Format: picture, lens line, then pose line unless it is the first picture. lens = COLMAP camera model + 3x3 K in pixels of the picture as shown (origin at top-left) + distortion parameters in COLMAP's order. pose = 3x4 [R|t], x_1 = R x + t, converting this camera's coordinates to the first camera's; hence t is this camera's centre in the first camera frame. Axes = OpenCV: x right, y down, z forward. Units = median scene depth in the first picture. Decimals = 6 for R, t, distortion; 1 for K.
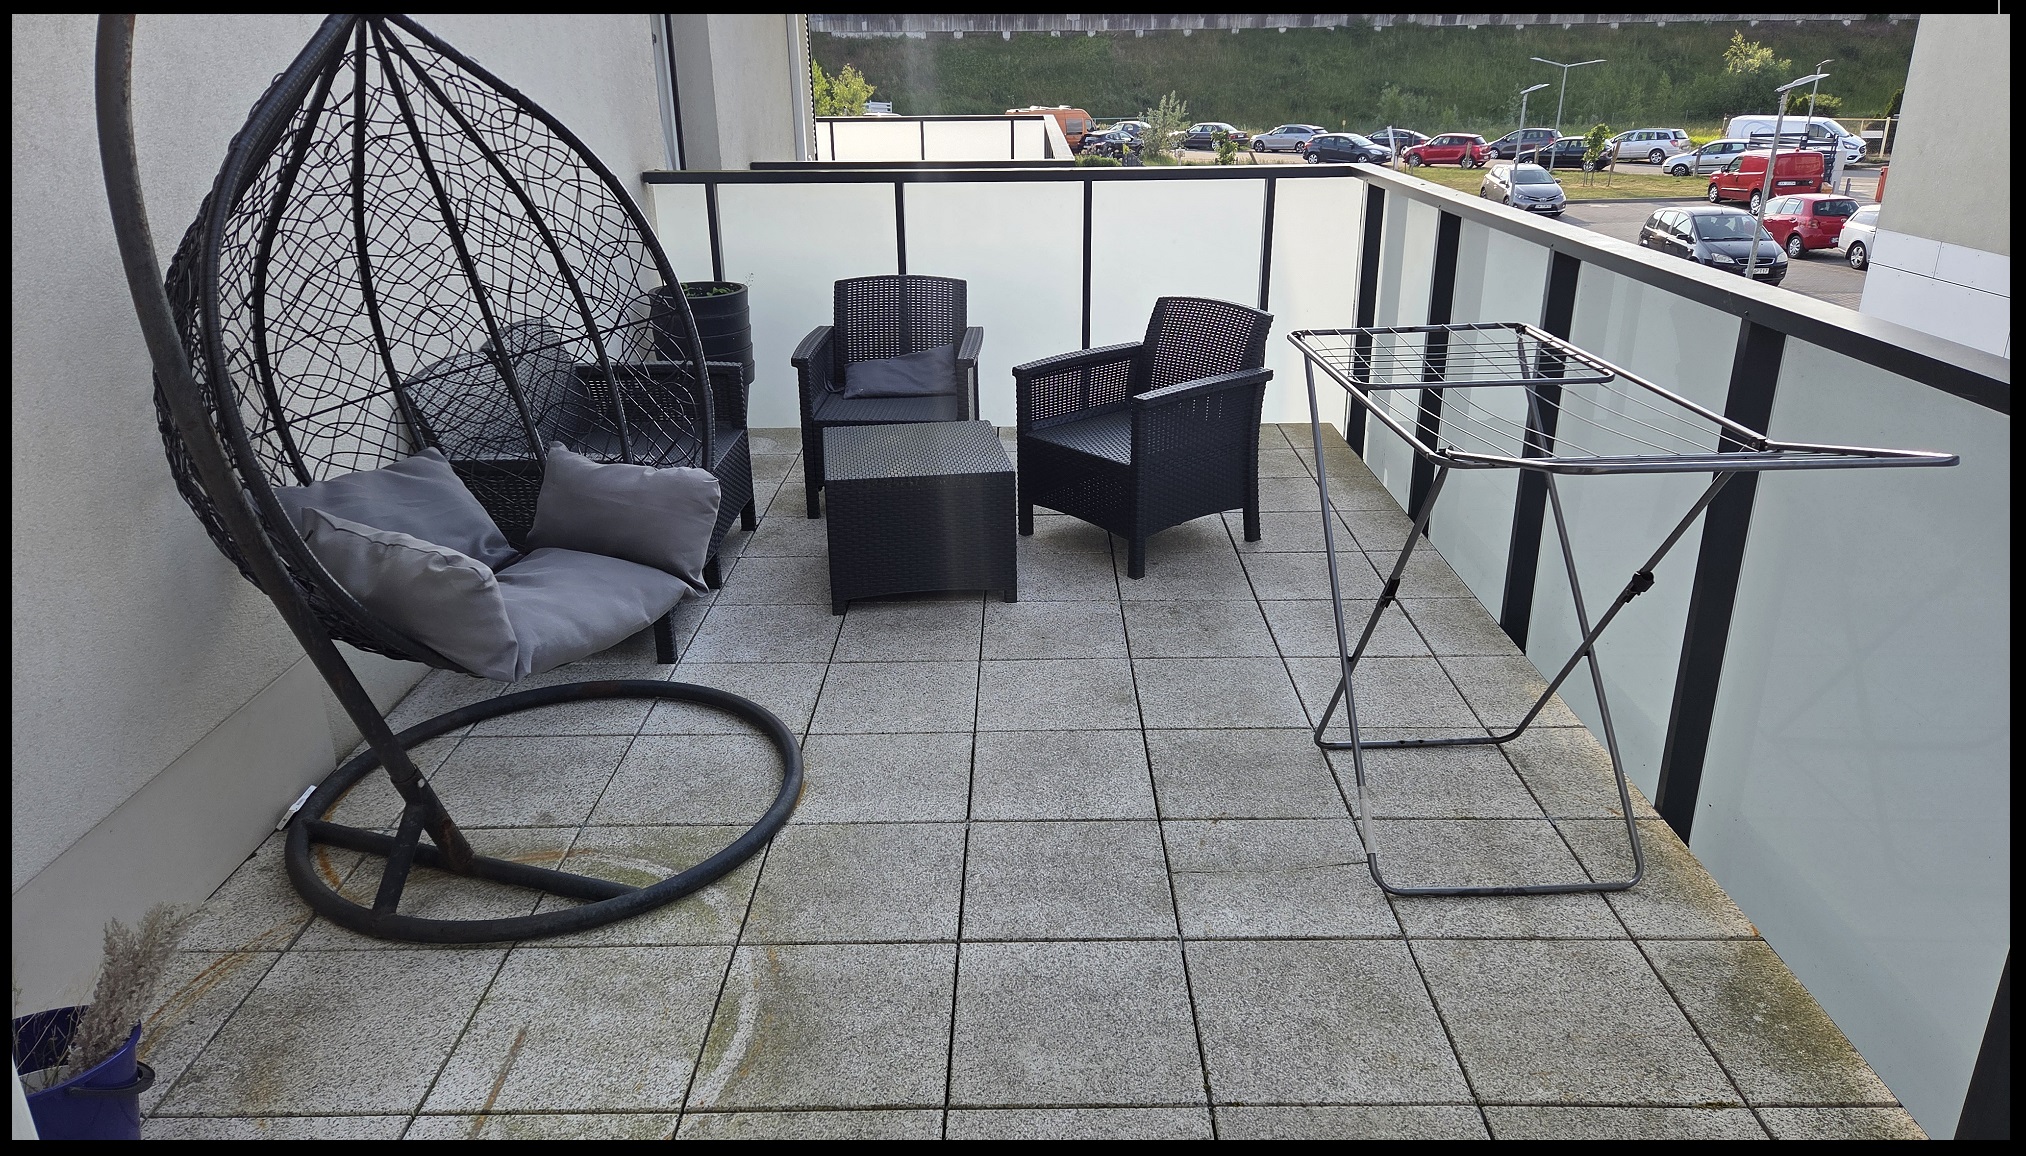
lens RADIAL K [[1333.9, 0, 1018.2], [0, 1333.9, 570.8], [0, 0, 1]] dist [0.064508, -0.051906]
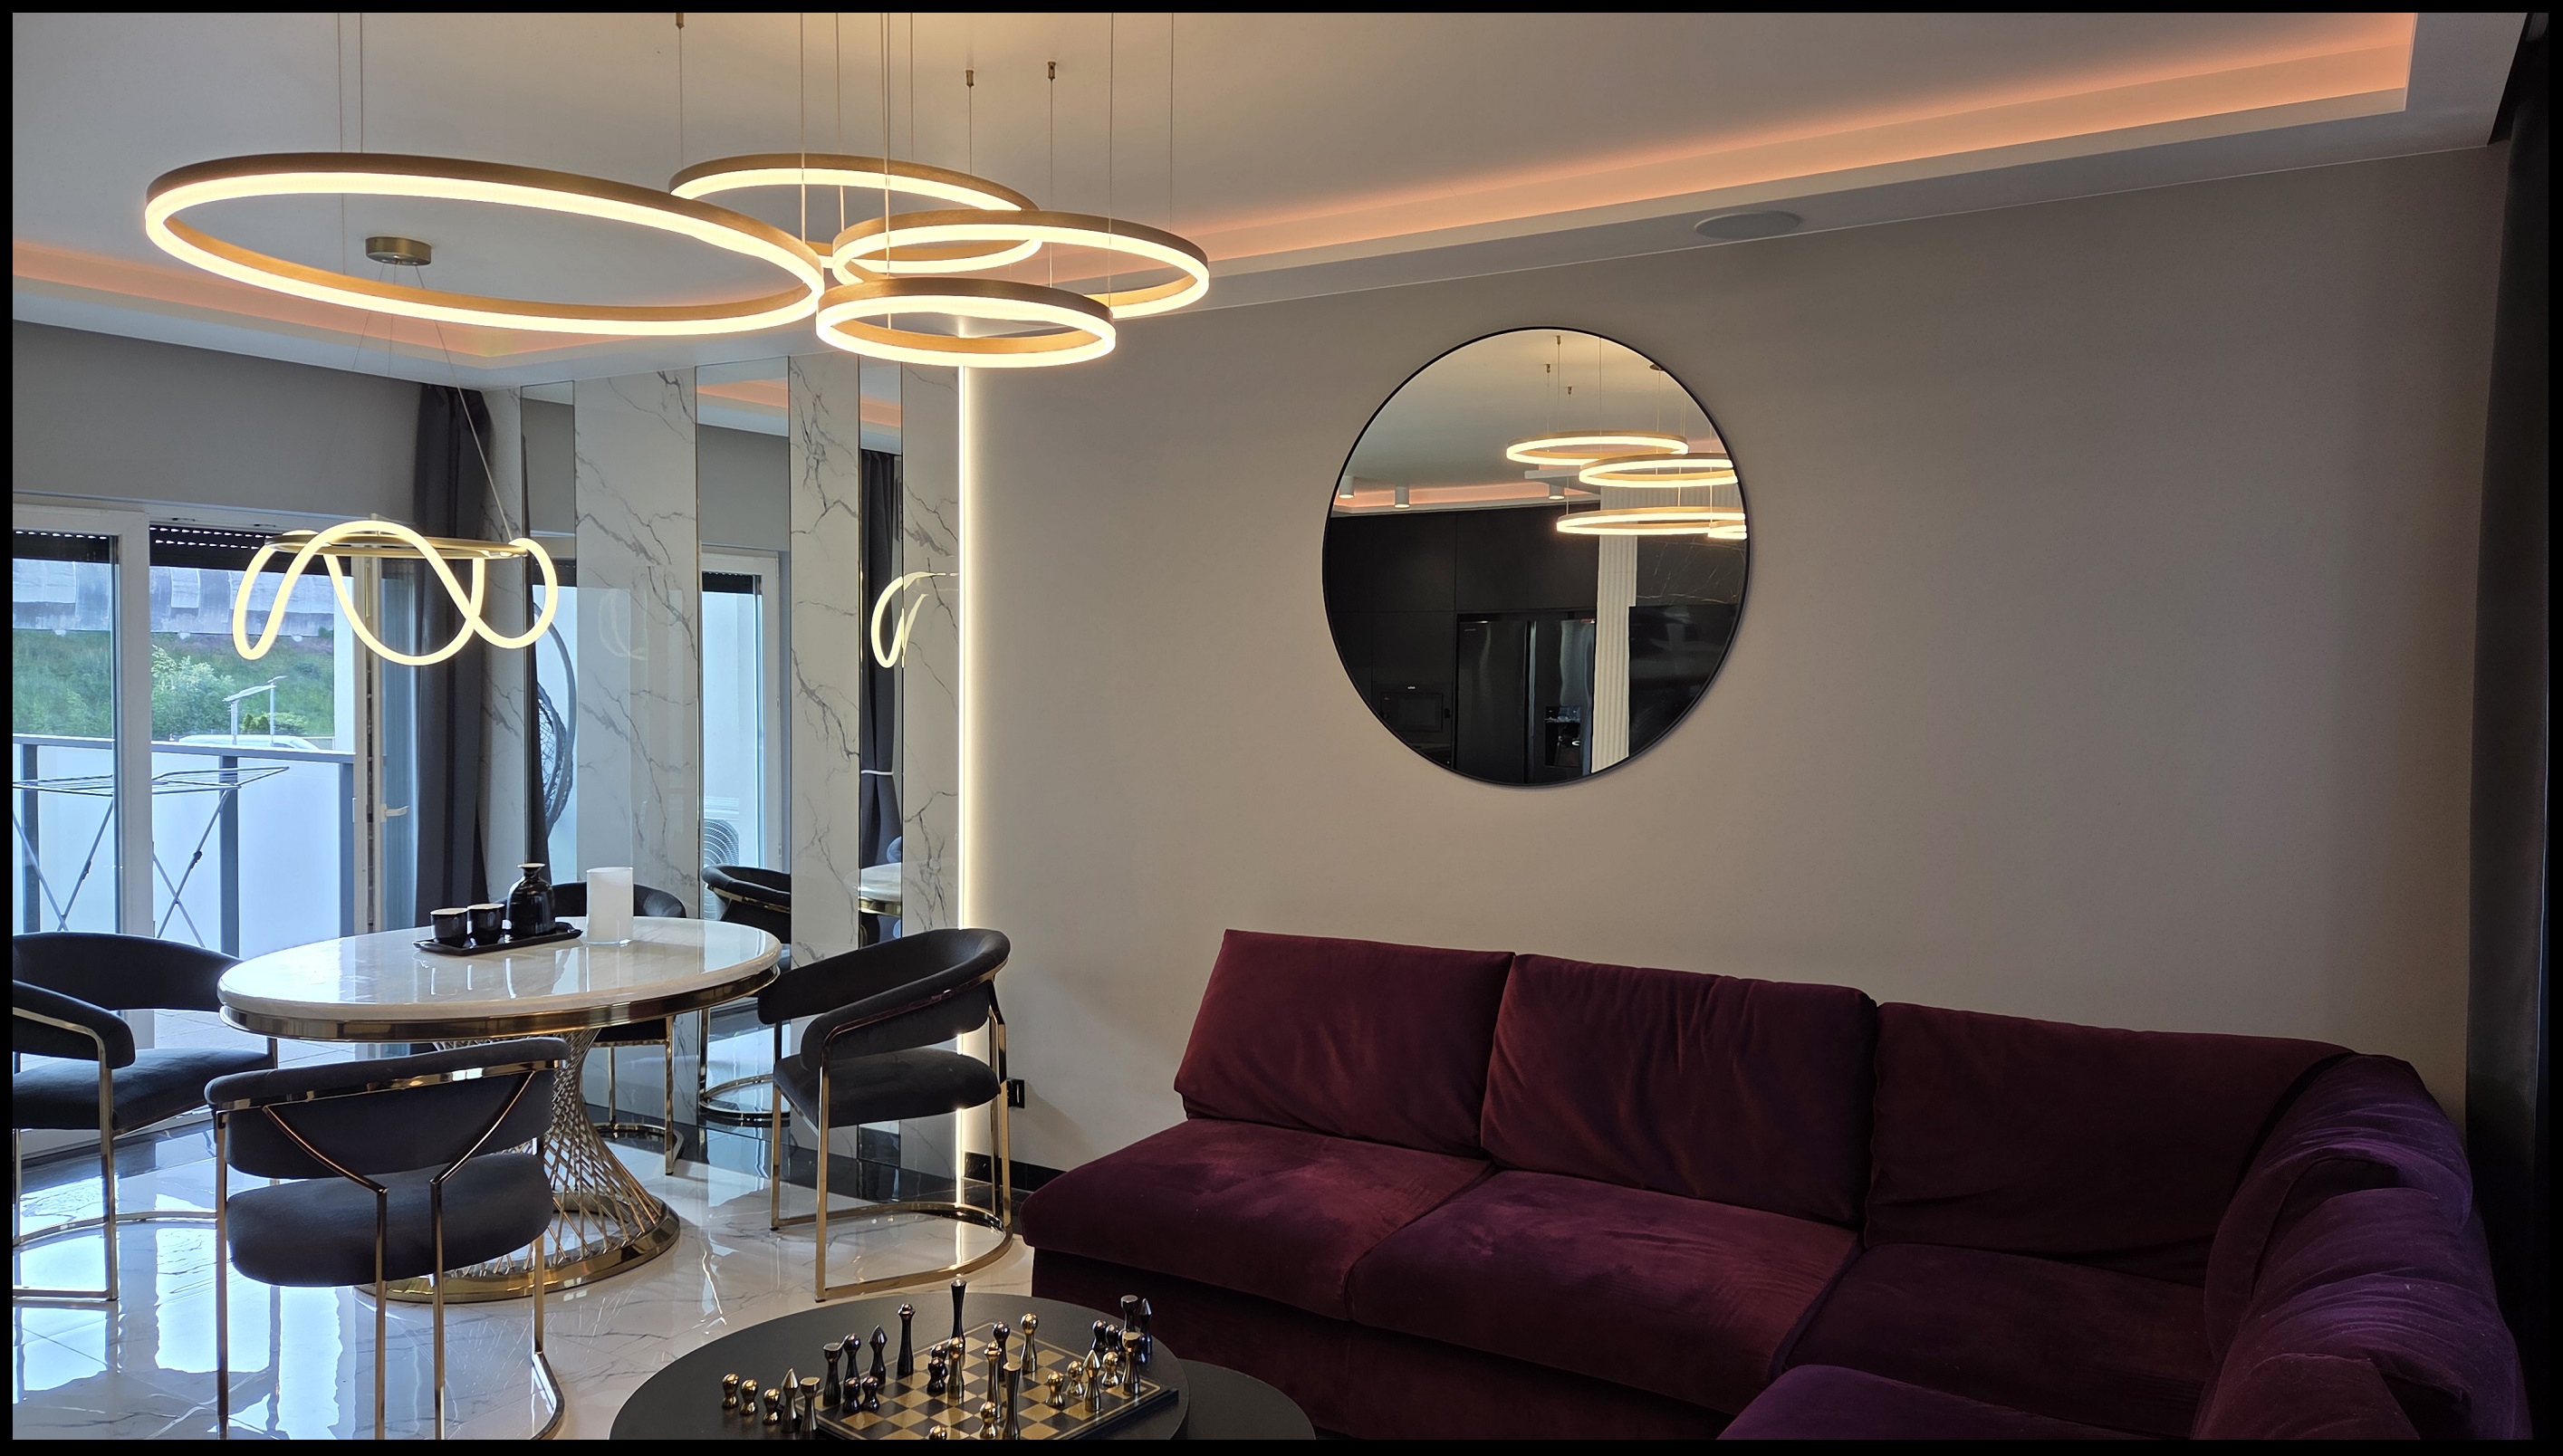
lens RADIAL K [[1687.3, 0, 1299.4], [0, 1687.3, 716.4], [0, 0, 1]] dist [0.064508, -0.051906]
pose [[0.504671, -0.010701, 0.863245, -0.050415], [0.295991, 0.941461, -0.161372, 0.035522], [-0.810985, 0.336953, 0.478296, -0.091244]]
